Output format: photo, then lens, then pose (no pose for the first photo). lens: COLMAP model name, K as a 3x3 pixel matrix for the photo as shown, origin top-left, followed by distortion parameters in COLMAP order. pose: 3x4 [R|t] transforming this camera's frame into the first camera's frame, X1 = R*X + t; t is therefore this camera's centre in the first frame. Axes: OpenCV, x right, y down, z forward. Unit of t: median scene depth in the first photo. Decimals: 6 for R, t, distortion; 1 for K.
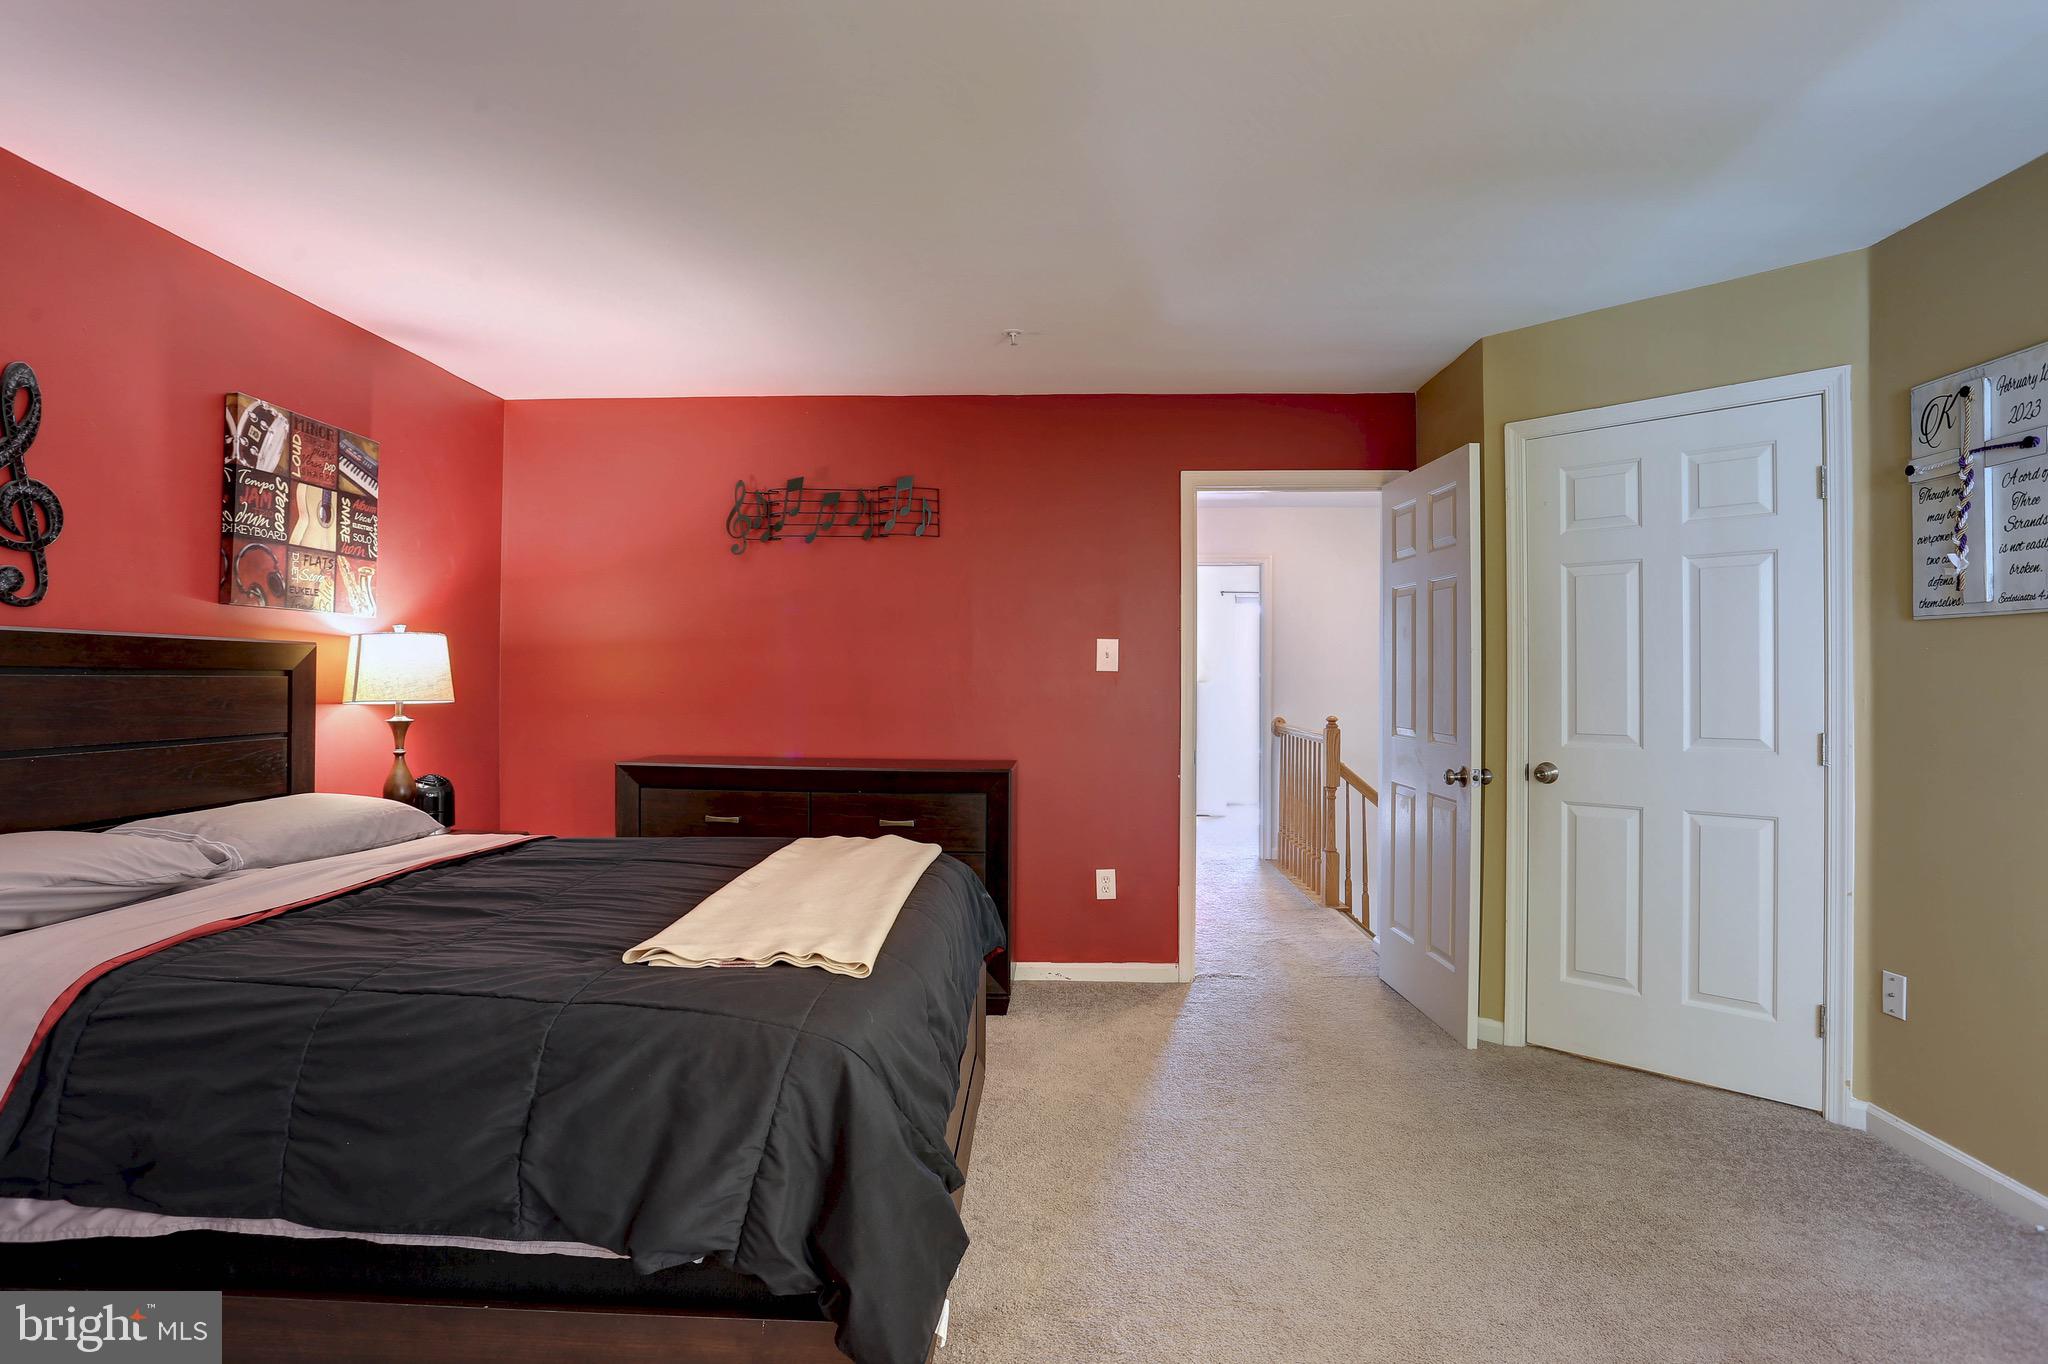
lens RADIAL K [[1054.5, 0, 1024.0], [0, 1054.5, 682.0], [0, 0, 1]] dist [-0.058184, 0.072641]
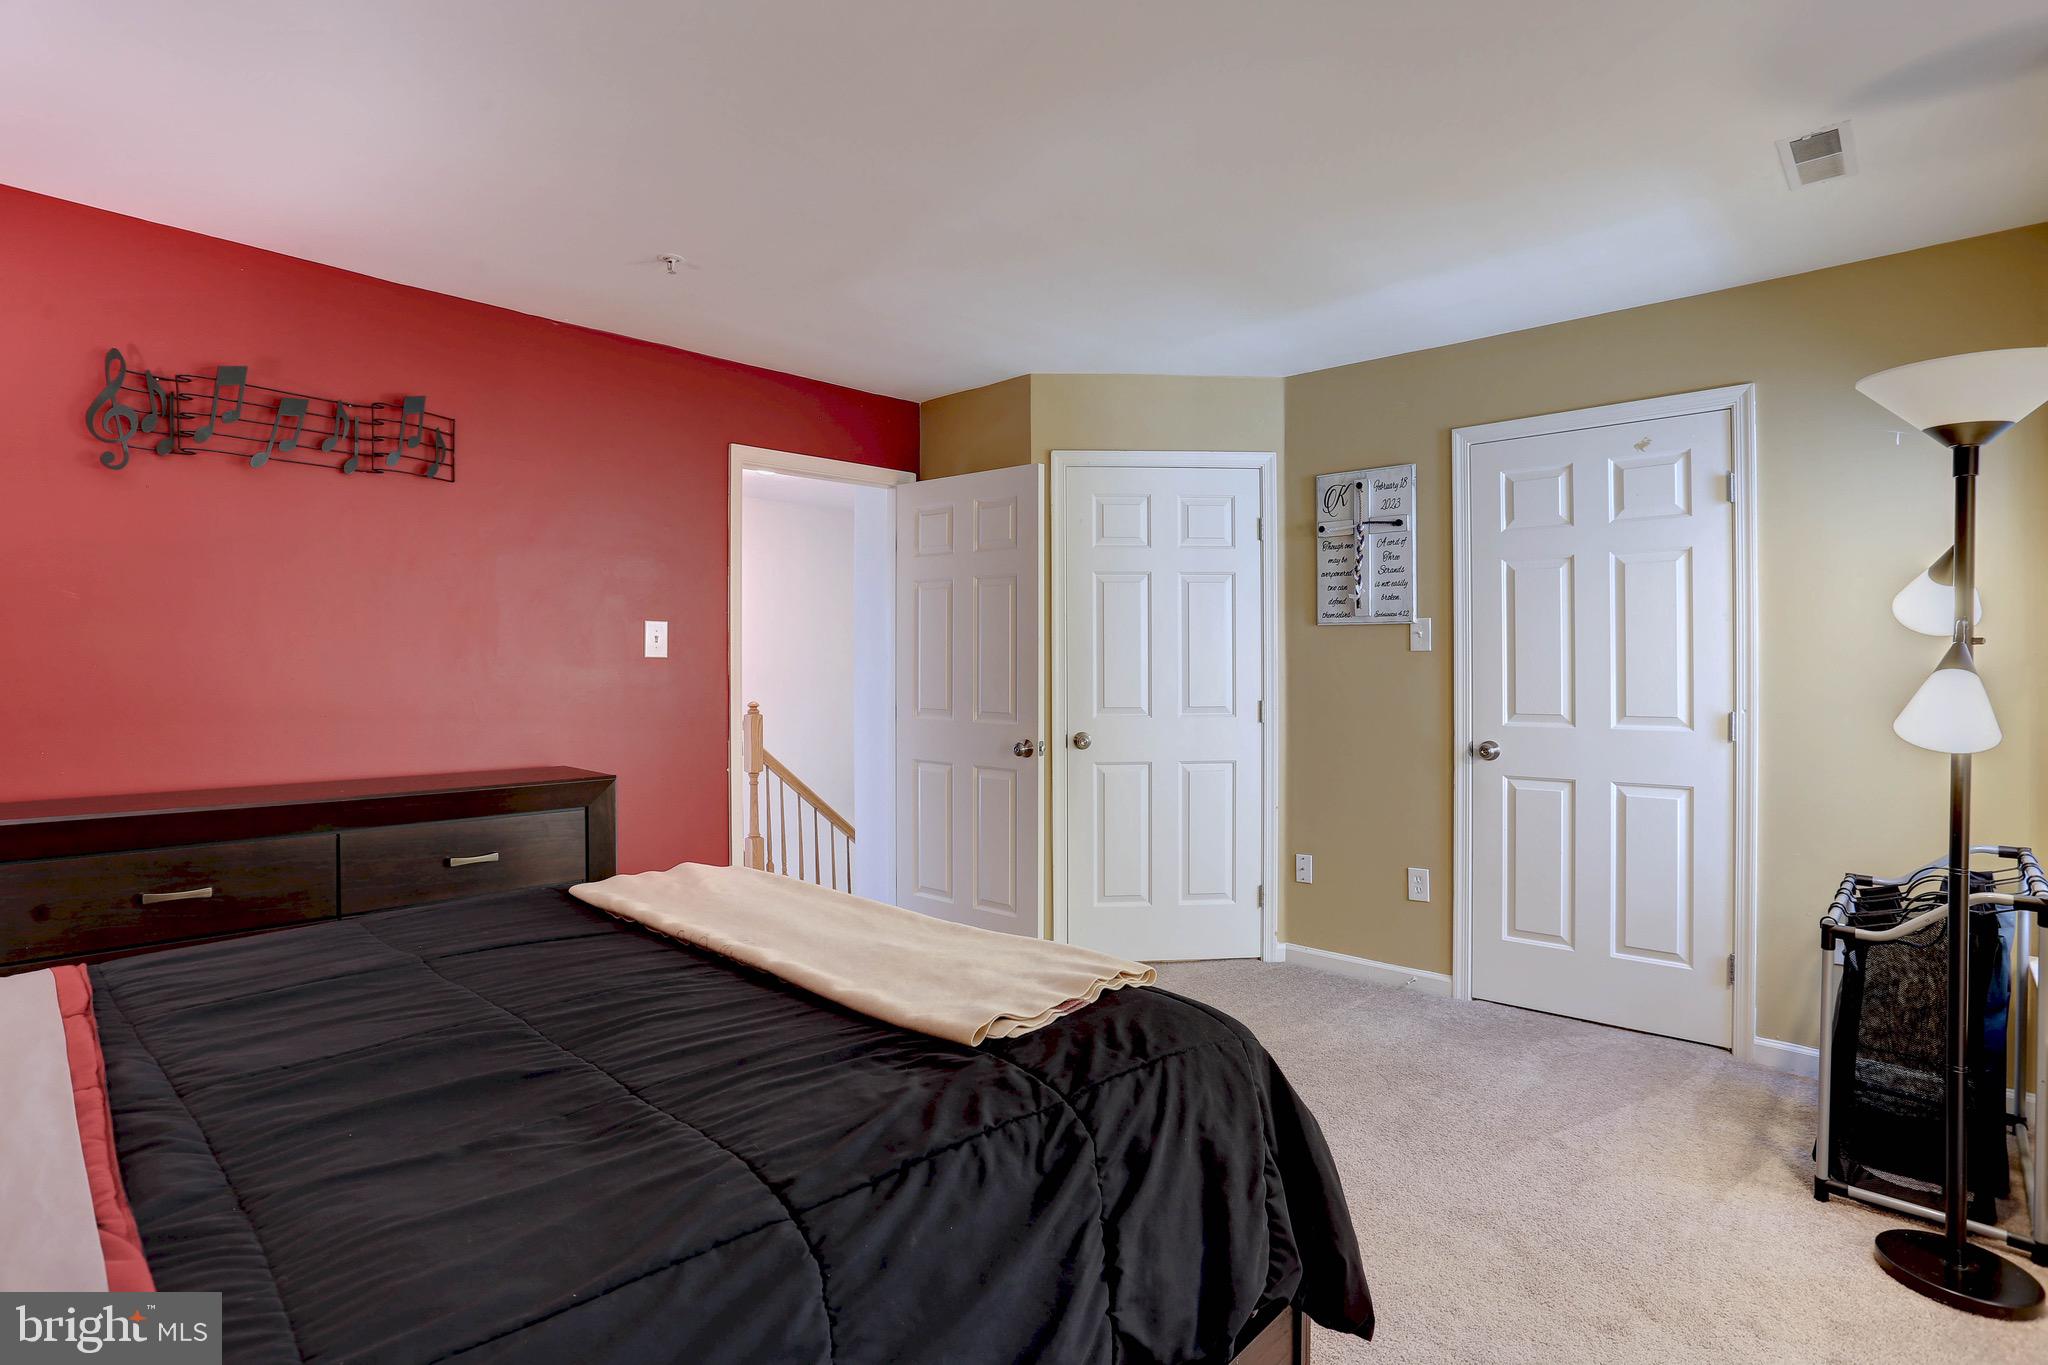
lens RADIAL K [[1043.5, 0, 1024.6], [0, 1043.5, 672.8], [0, 0, 1]] dist [-0.000019, 0.000900]
pose [[0.666341, -0.011017, 0.745566, -0.381183], [0.006034, 0.999938, 0.009383, -0.003885], [-0.745623, -0.001754, 0.666366, 0.189488]]
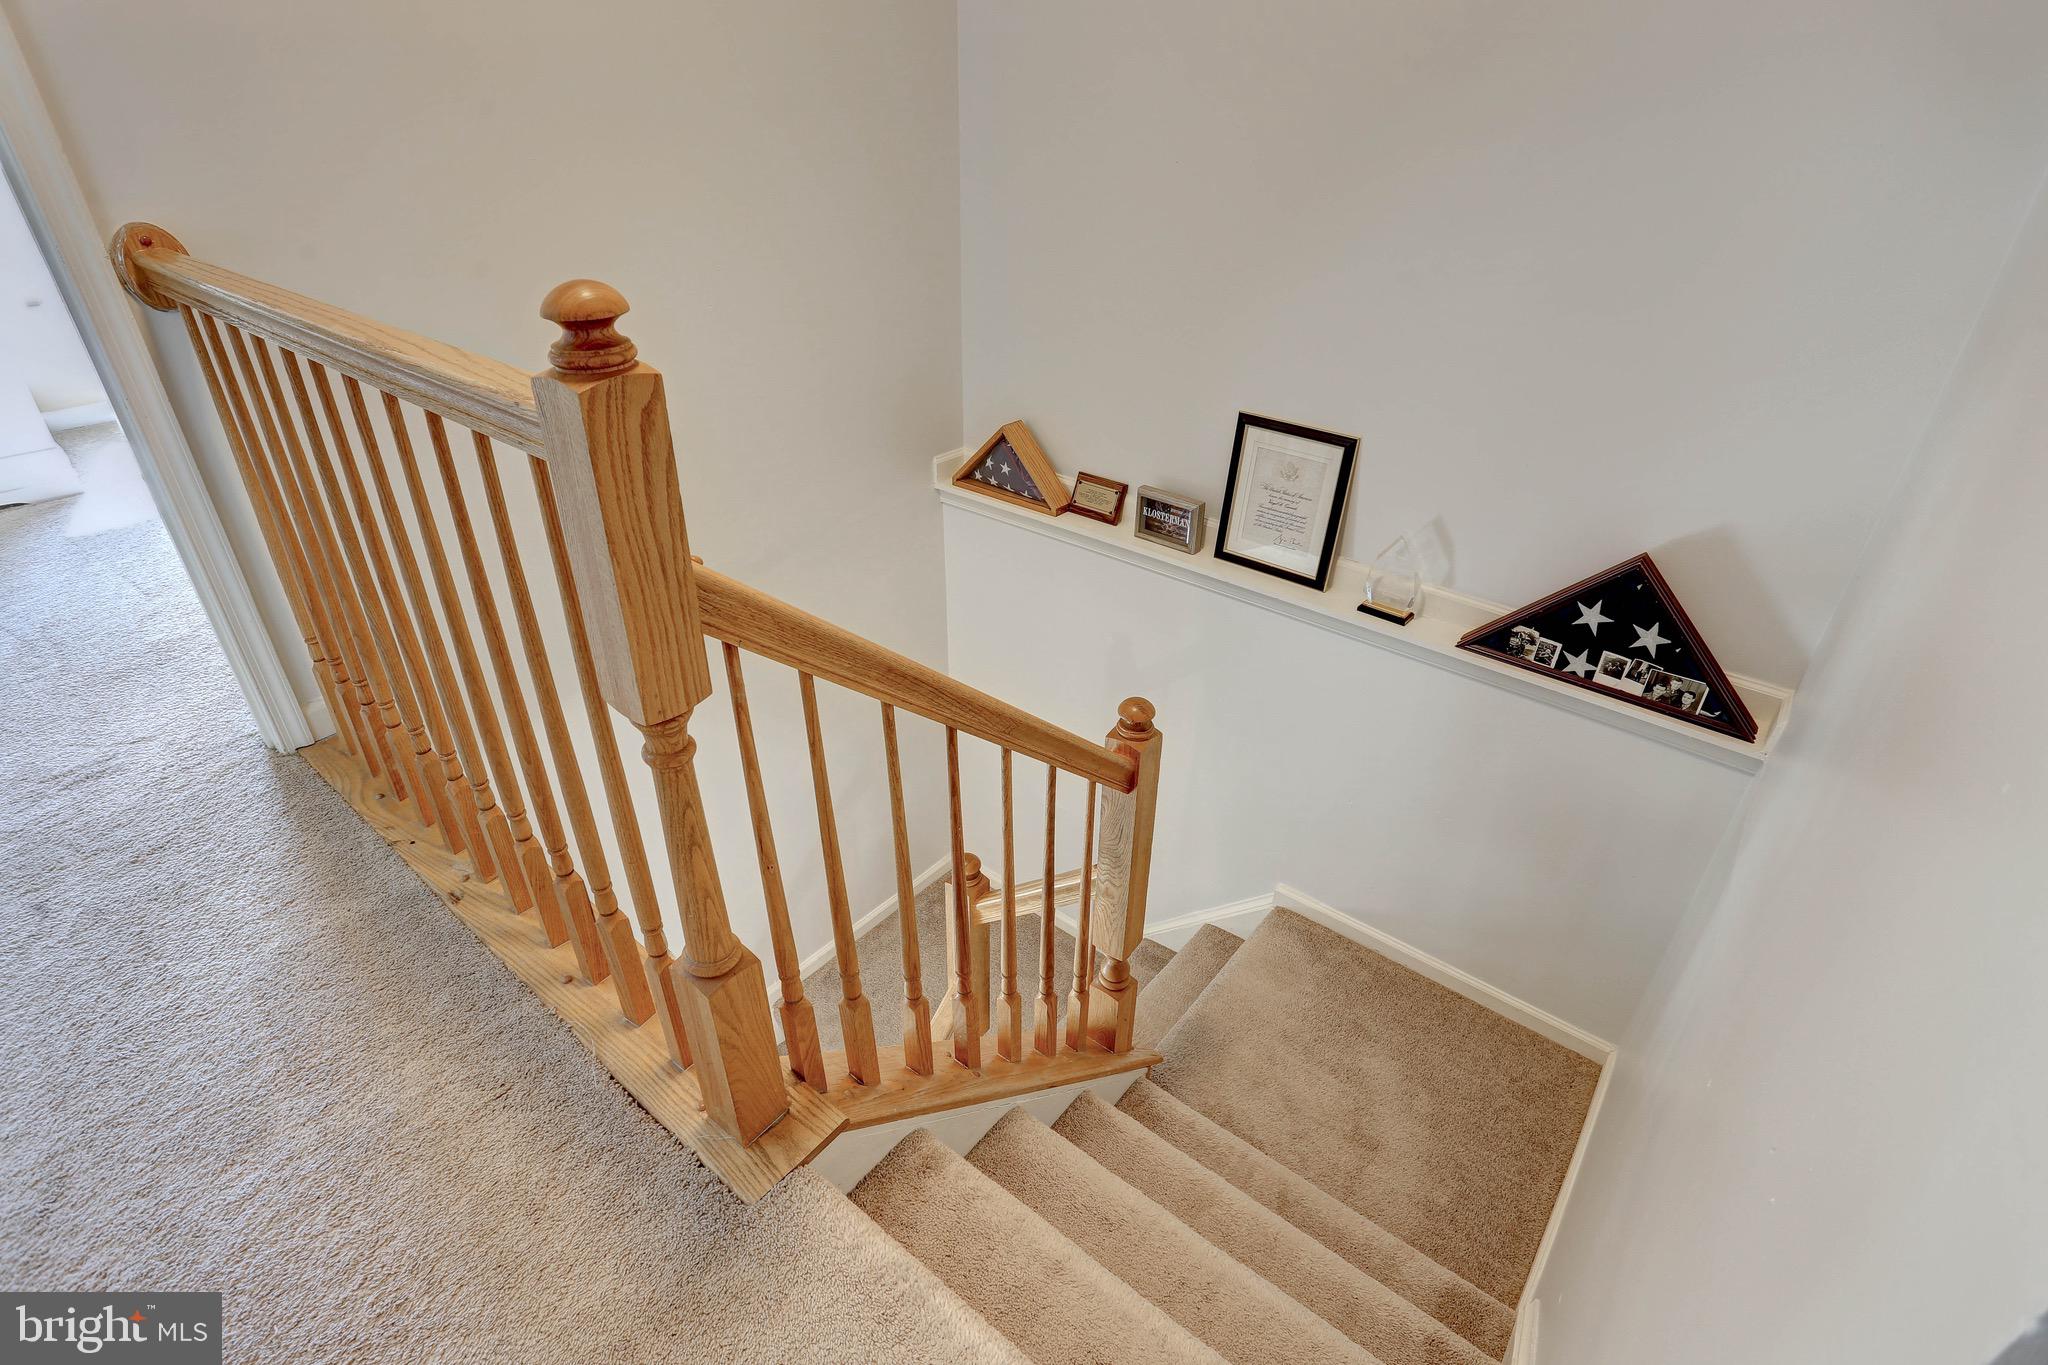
lens RADIAL K [[1043.5, 0, 1024.6], [0, 1043.5, 672.8], [0, 0, 1]] dist [-0.000019, 0.000900]
pose [[0.632188, -0.394042, 0.667135, 0.291439], [-0.002798, 0.859858, 0.510525, 0.005568], [-0.774810, -0.324614, 0.542490, 1.164668]]
